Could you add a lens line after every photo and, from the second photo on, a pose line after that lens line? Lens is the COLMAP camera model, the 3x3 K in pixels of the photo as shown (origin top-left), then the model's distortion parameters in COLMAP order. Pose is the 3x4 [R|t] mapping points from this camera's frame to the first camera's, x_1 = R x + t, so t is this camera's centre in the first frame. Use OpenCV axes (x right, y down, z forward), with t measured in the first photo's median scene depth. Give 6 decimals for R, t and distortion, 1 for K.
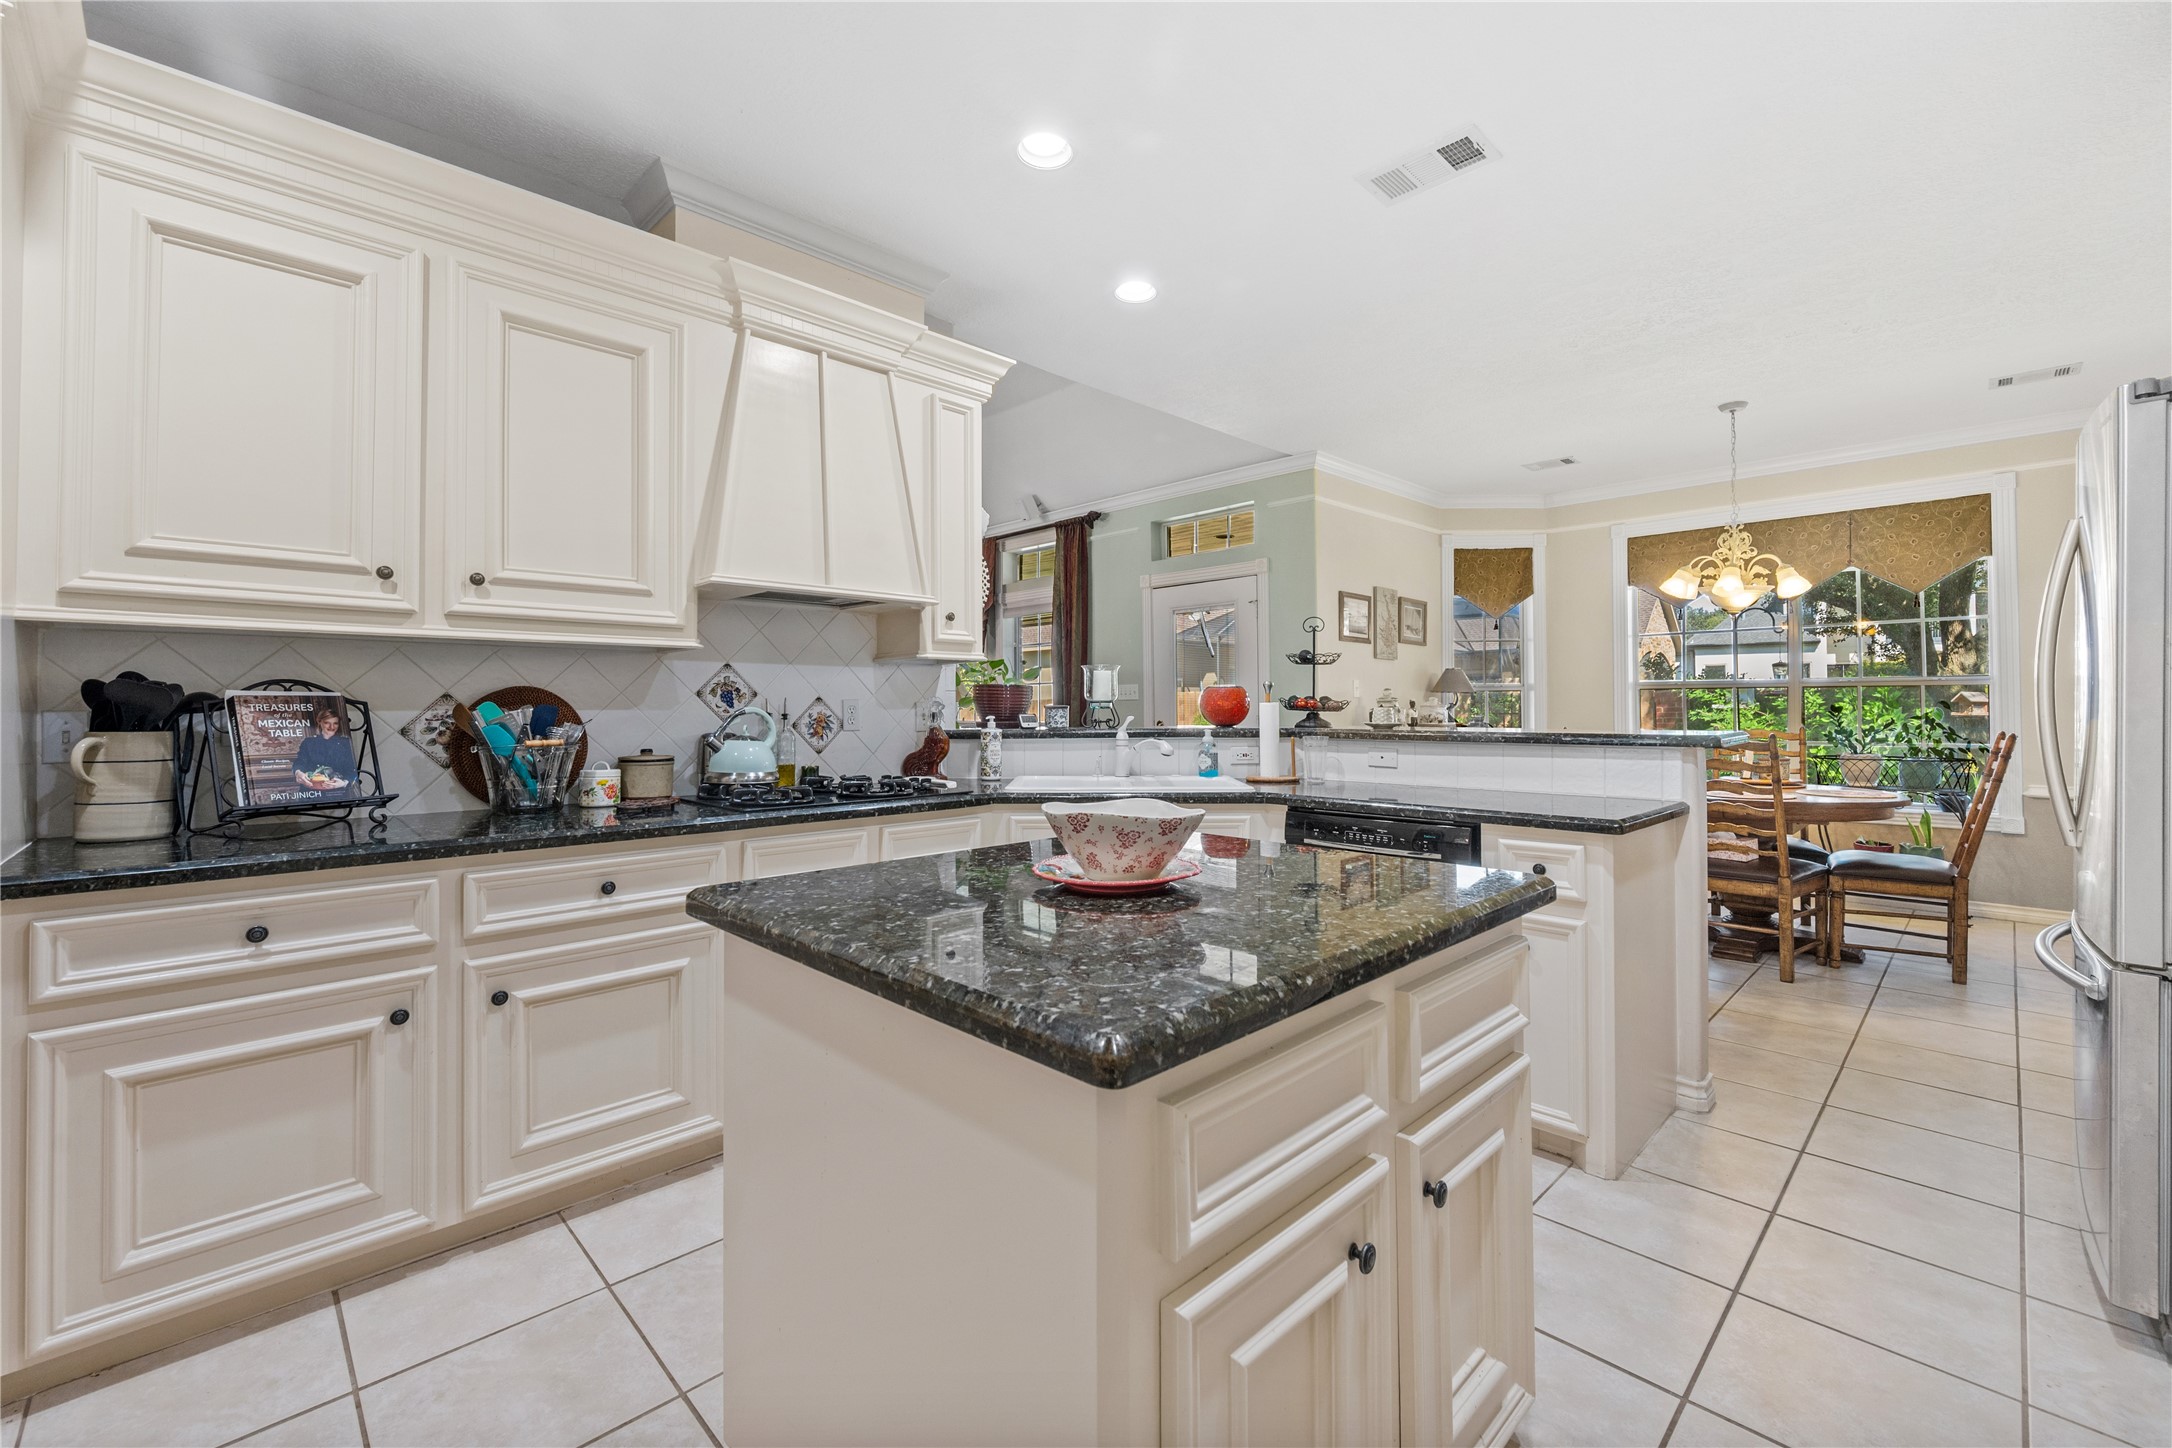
lens RADIAL K [[890.8, 0, 1086.0], [0, 890.8, 724.0], [0, 0, 1]] dist [-0.000187, 0.000090]
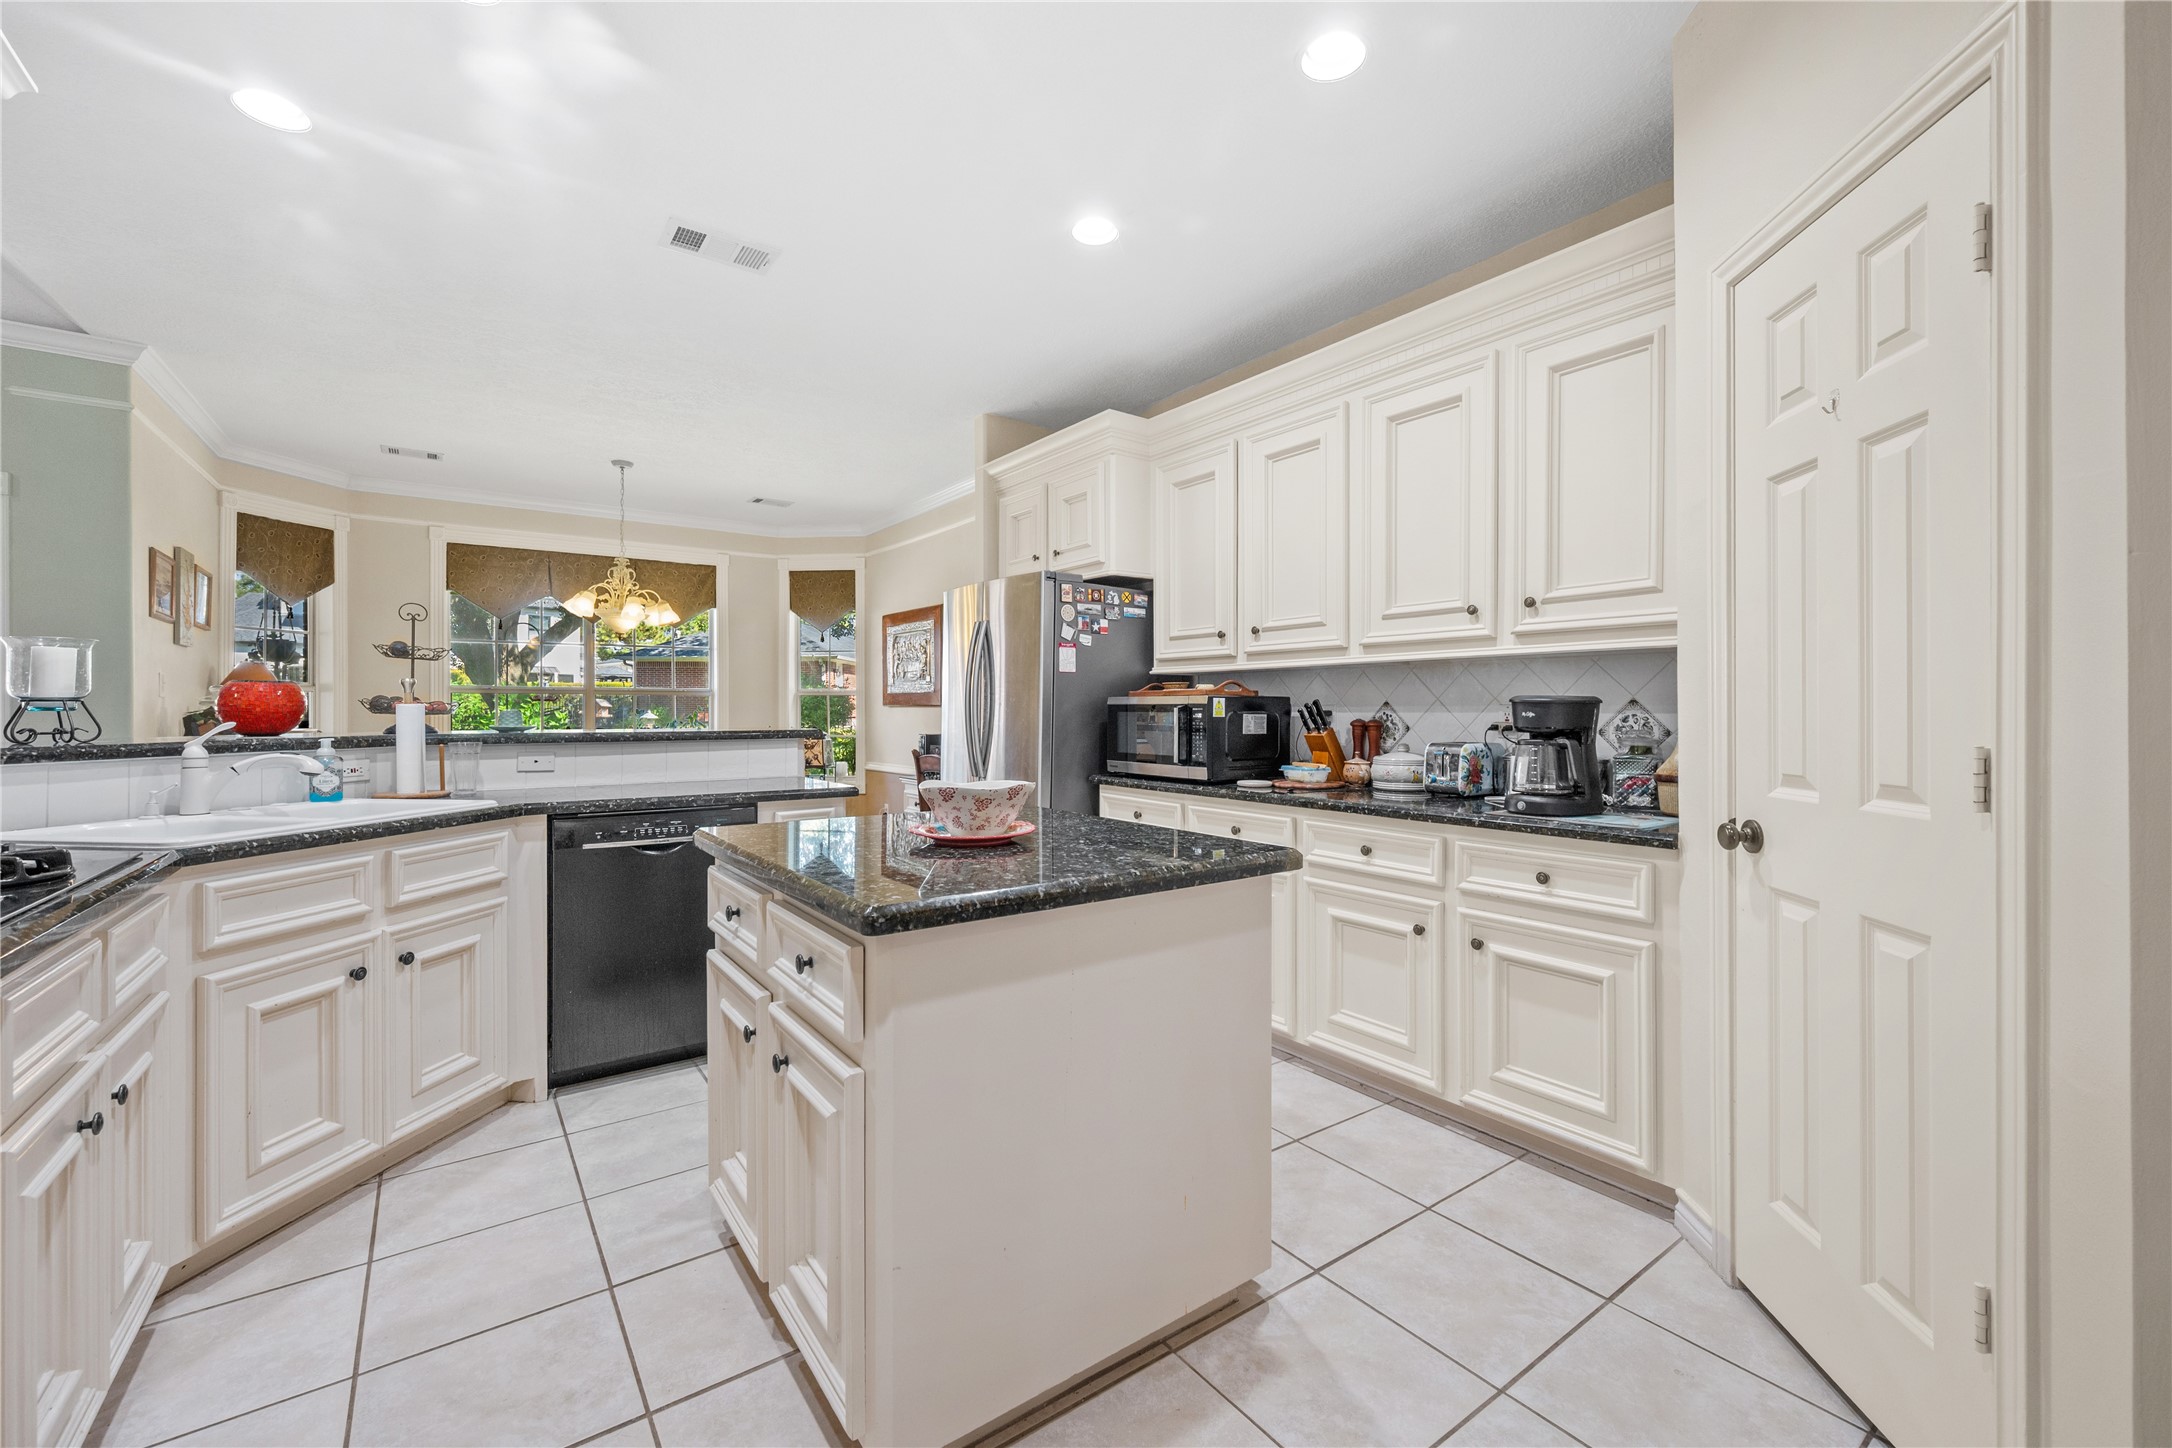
lens RADIAL K [[905.0, 0, 1086.0], [0, 905.0, 724.0], [0, 0, 1]] dist [-0.001210, -0.000257]
pose [[0.154157, -0.013254, 0.987957, -0.378433], [0.018368, 0.999776, 0.010547, -0.001872], [-0.987876, 0.016521, 0.154366, 0.174954]]
